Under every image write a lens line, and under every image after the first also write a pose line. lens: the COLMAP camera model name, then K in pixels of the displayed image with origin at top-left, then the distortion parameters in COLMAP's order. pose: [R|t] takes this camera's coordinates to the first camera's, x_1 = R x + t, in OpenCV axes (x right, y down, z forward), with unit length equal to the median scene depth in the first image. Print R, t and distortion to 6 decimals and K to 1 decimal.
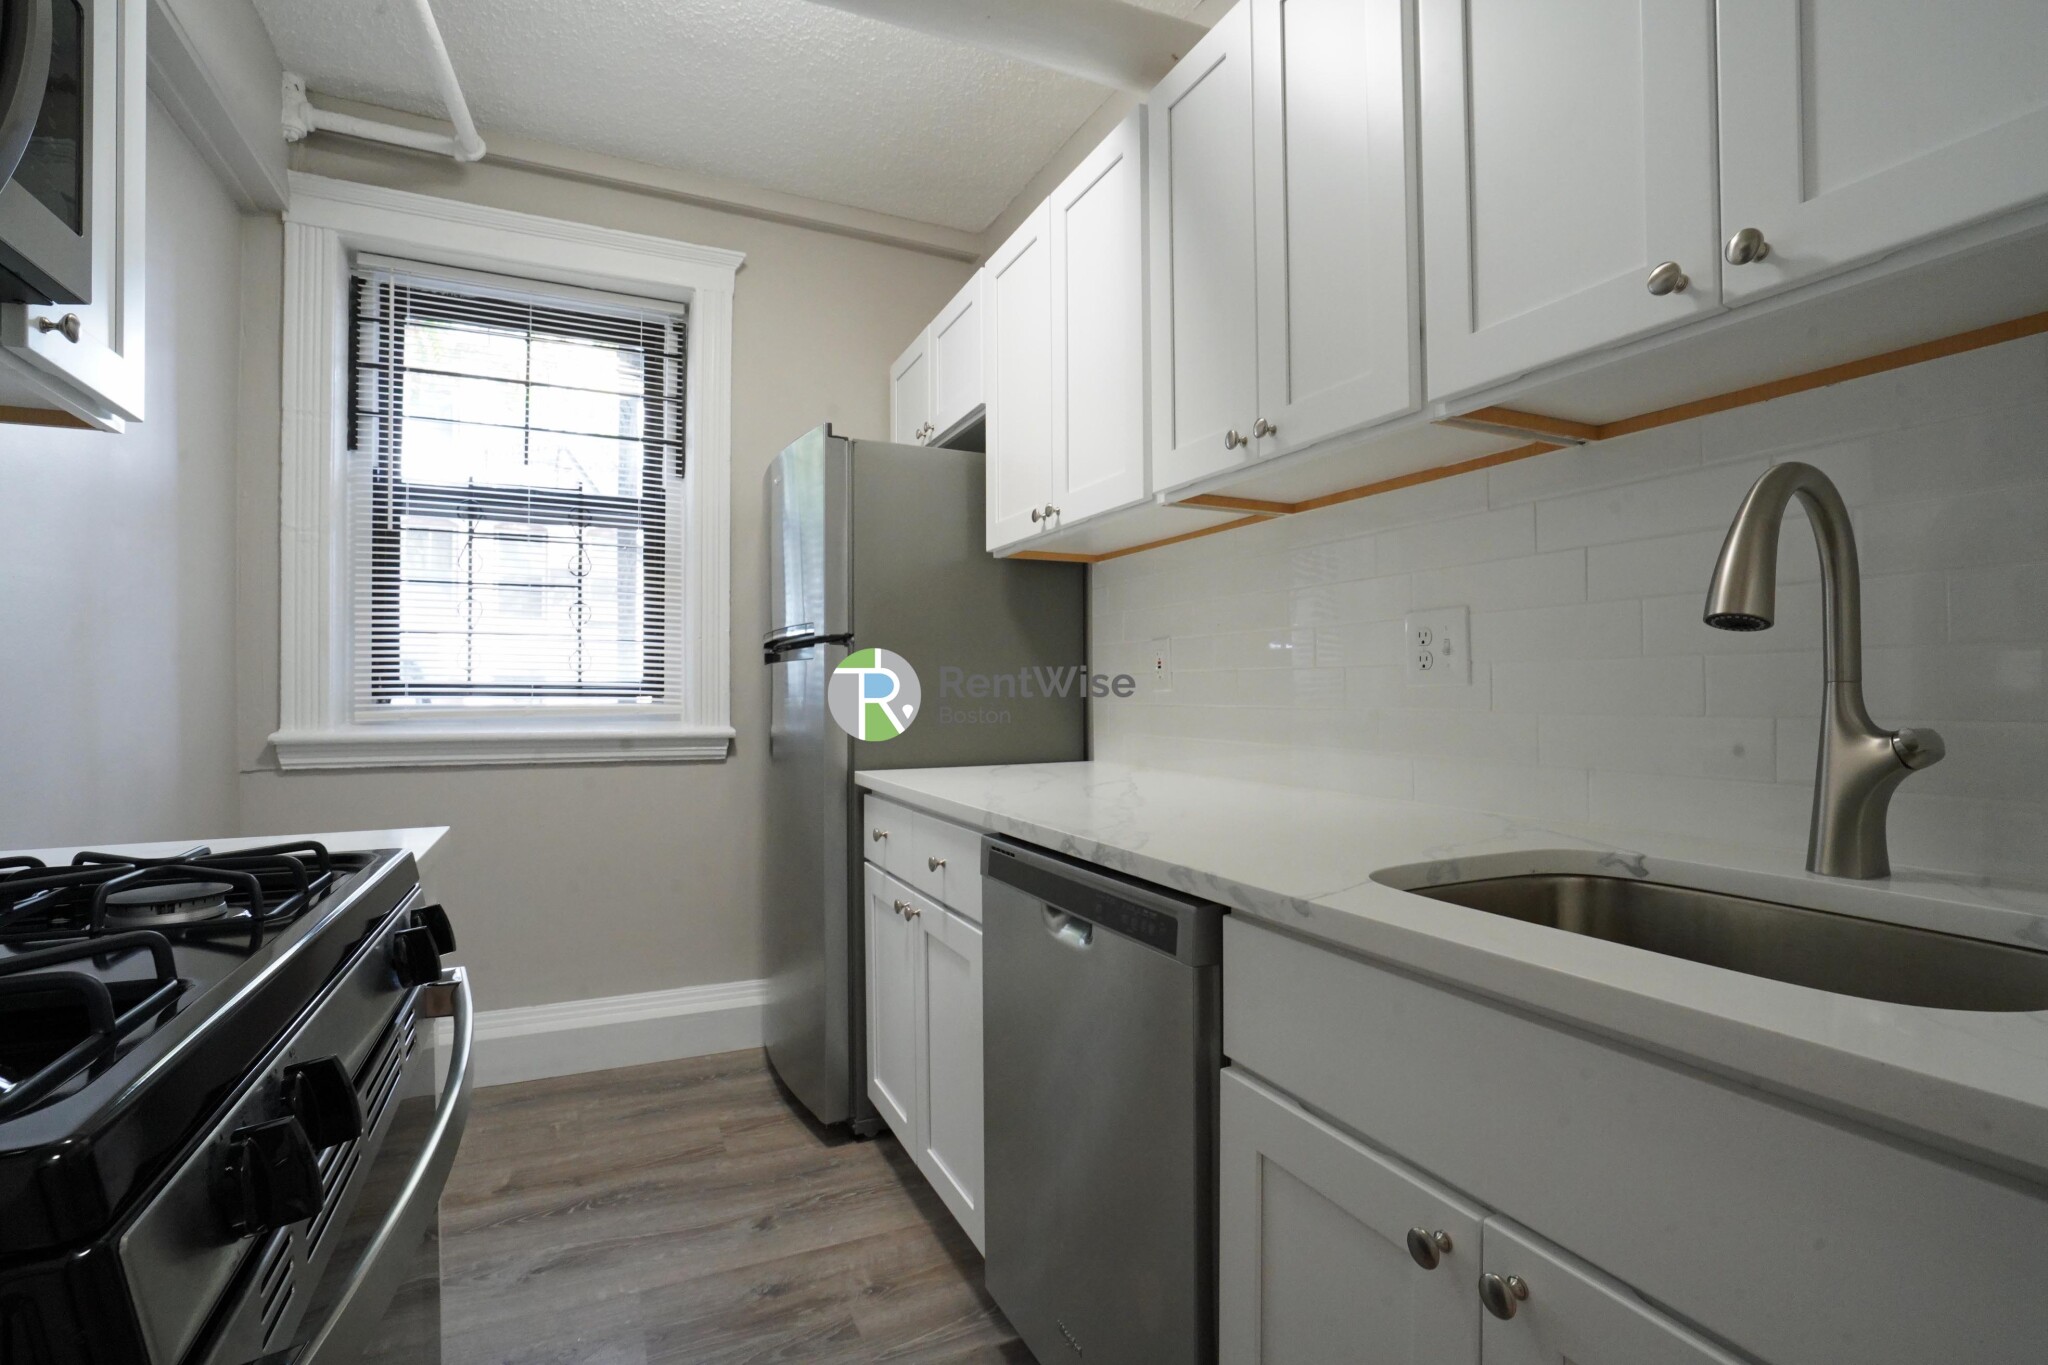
lens RADIAL K [[953.3, 0, 1013.4], [0, 953.3, 680.5], [0, 0, 1]] dist [-0.059337, 0.024681]
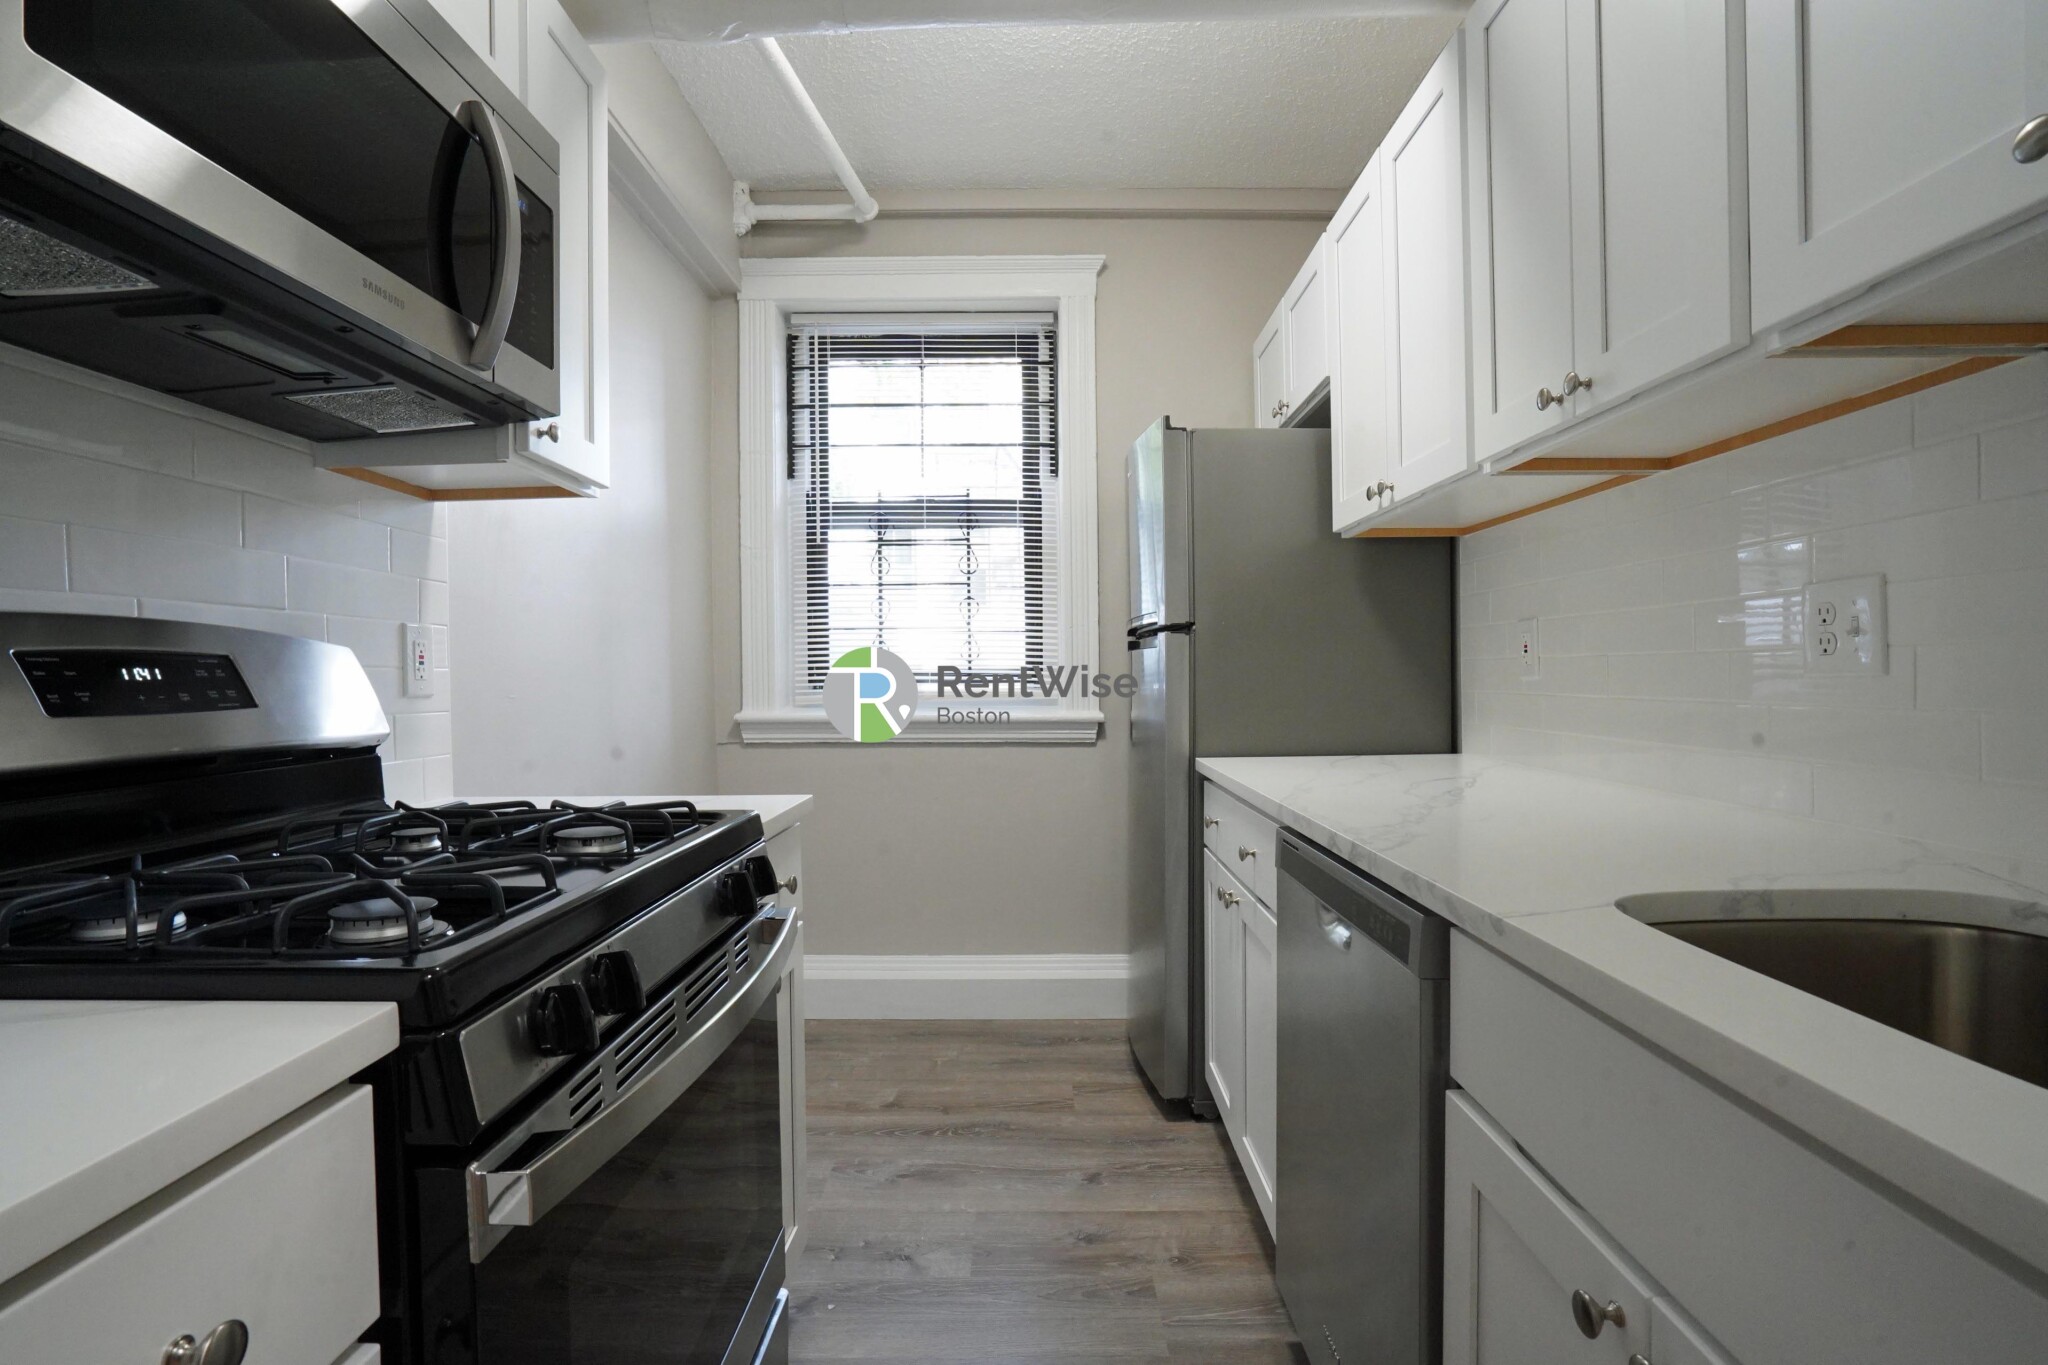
lens RADIAL K [[978.1, 0, 1015.2], [0, 978.1, 680.0], [0, 0, 1]] dist [-0.063677, 0.027982]
pose [[0.900955, -0.001387, -0.433911, 0.103315], [0.010039, 0.999794, 0.017648, -0.007241], [0.433797, -0.020256, 0.900783, -0.015918]]
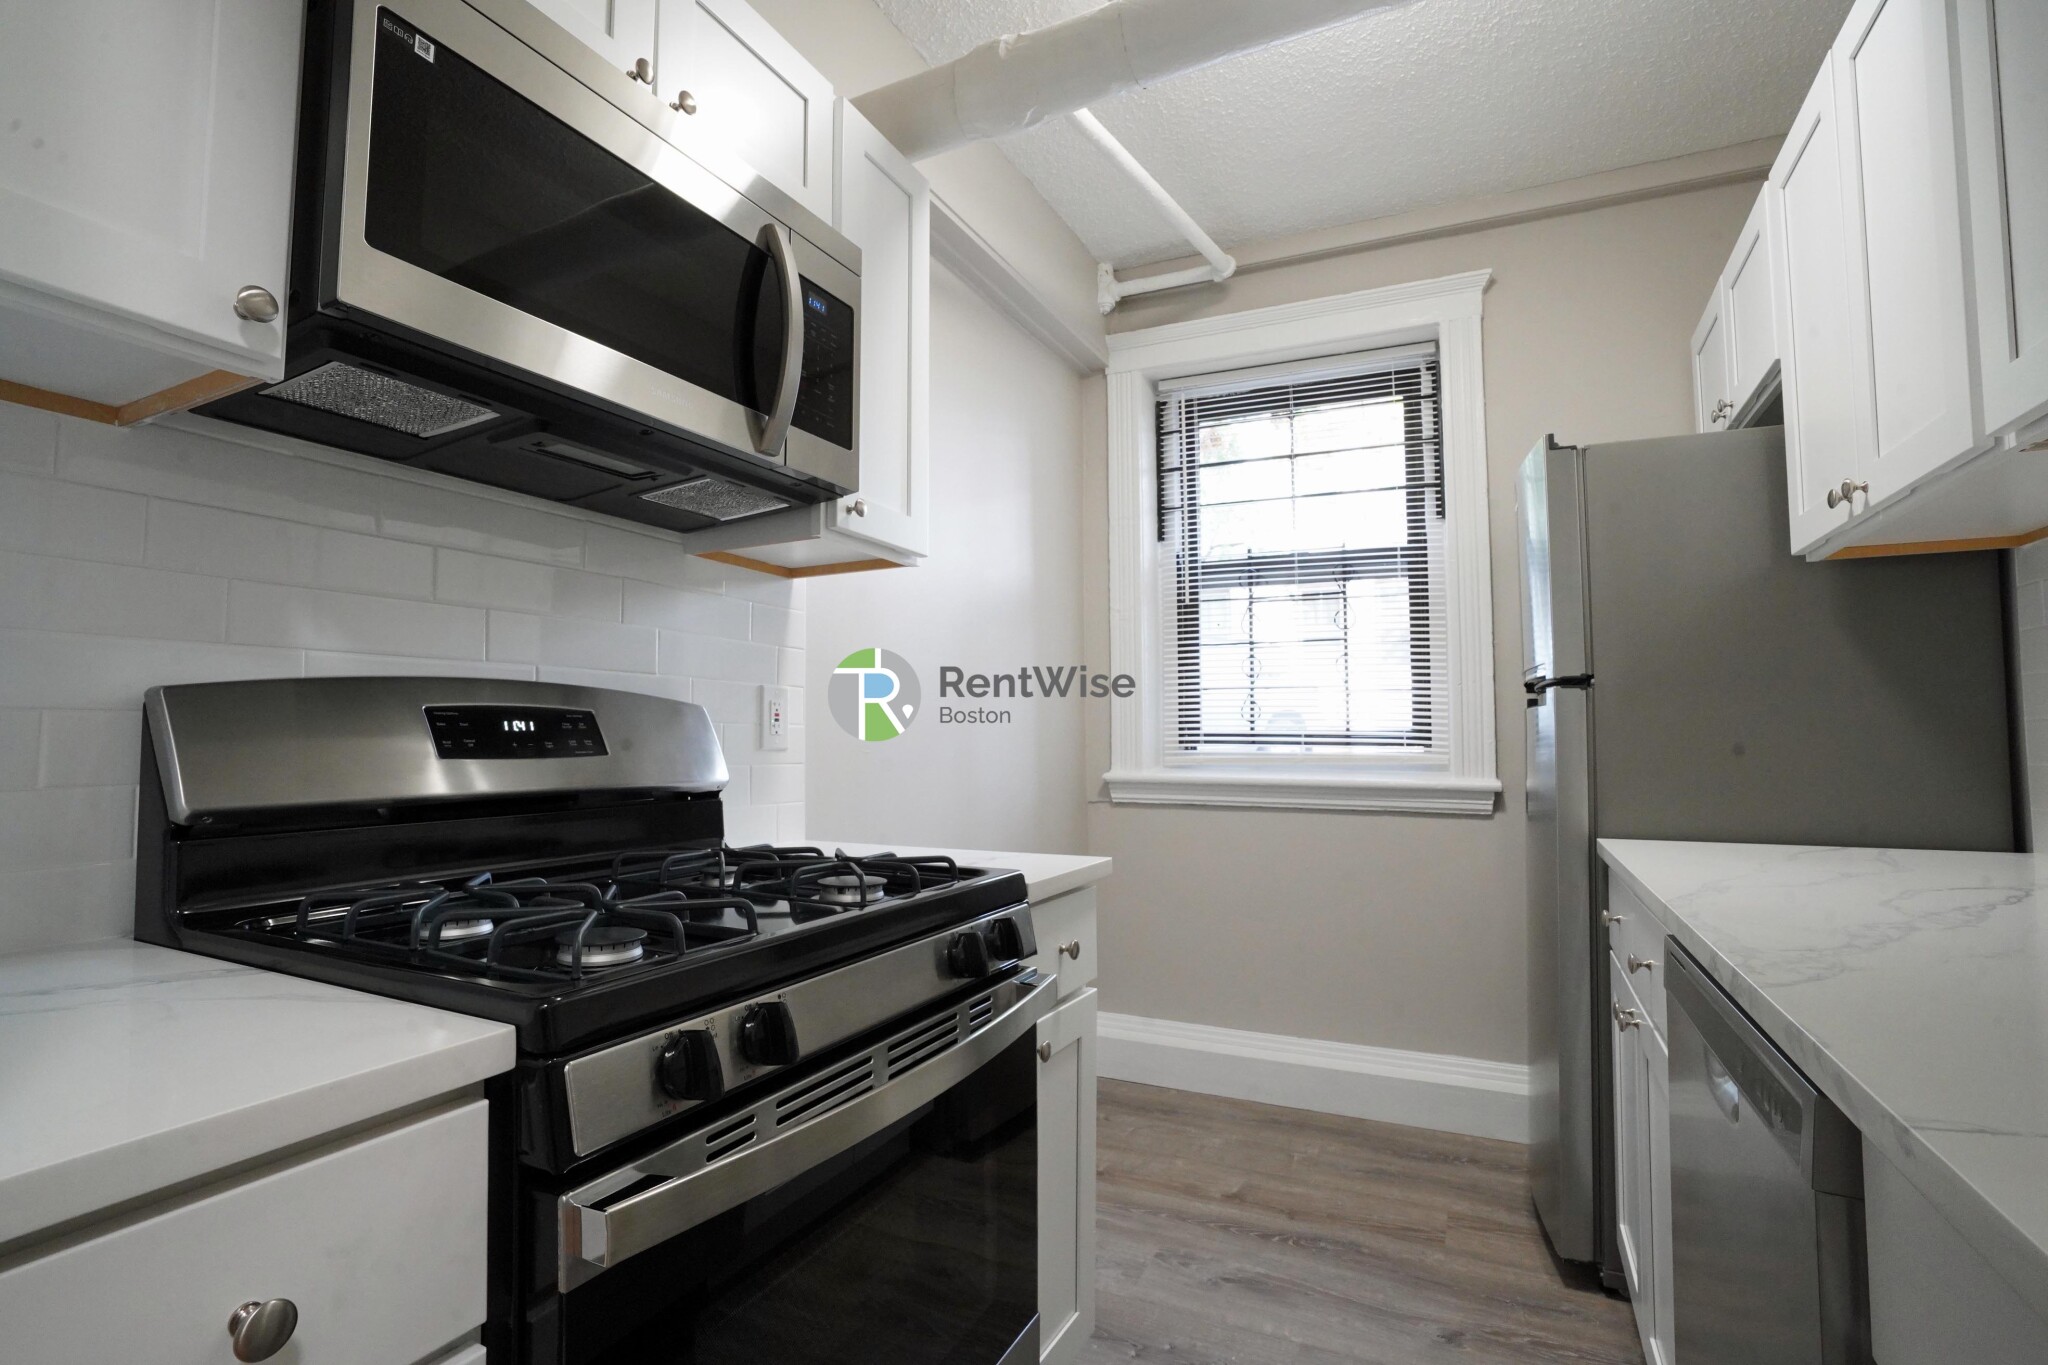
lens RADIAL K [[958.0, 0, 1019.7], [0, 958.0, 683.5], [0, 0, 1]] dist [-0.068402, 0.036241]
pose [[0.627337, -0.039439, -0.777749, 0.149143], [0.004495, 0.998884, -0.047027, -0.004099], [0.778735, 0.026006, 0.626813, 0.079540]]
